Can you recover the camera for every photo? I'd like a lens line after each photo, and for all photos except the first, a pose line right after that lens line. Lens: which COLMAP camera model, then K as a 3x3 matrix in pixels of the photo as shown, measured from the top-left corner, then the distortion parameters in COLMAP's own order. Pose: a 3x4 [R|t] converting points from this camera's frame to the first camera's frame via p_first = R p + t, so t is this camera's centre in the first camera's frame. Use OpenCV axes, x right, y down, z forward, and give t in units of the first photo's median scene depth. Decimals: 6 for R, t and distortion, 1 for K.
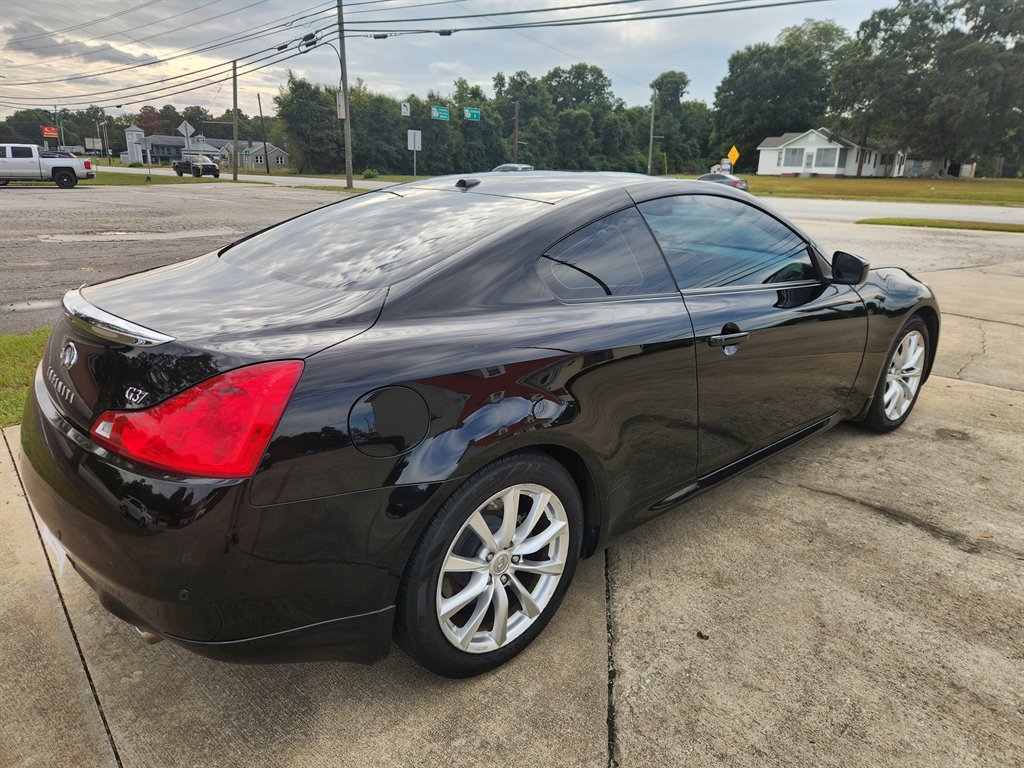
lens RADIAL K [[681.1, 0, 513.5], [0, 681.1, 379.7], [0, 0, 1]] dist [0.051831, -0.042846]
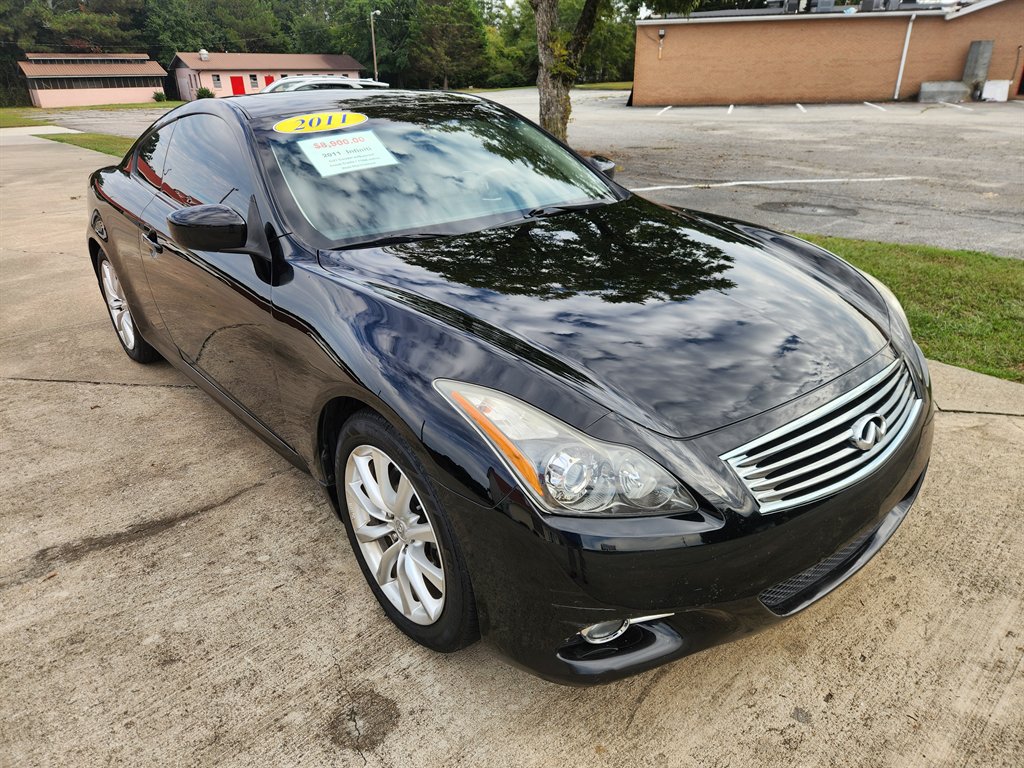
lens RADIAL K [[667.5, 0, 514.5], [0, 667.5, 395.3], [0, 0, 1]] dist [0.053180, -0.038843]
pose [[-0.006191, 0.411782, -0.911261, 0.075135], [-0.290173, 0.871329, 0.395709, -0.023944], [0.956954, 0.266873, 0.114094, 0.078719]]
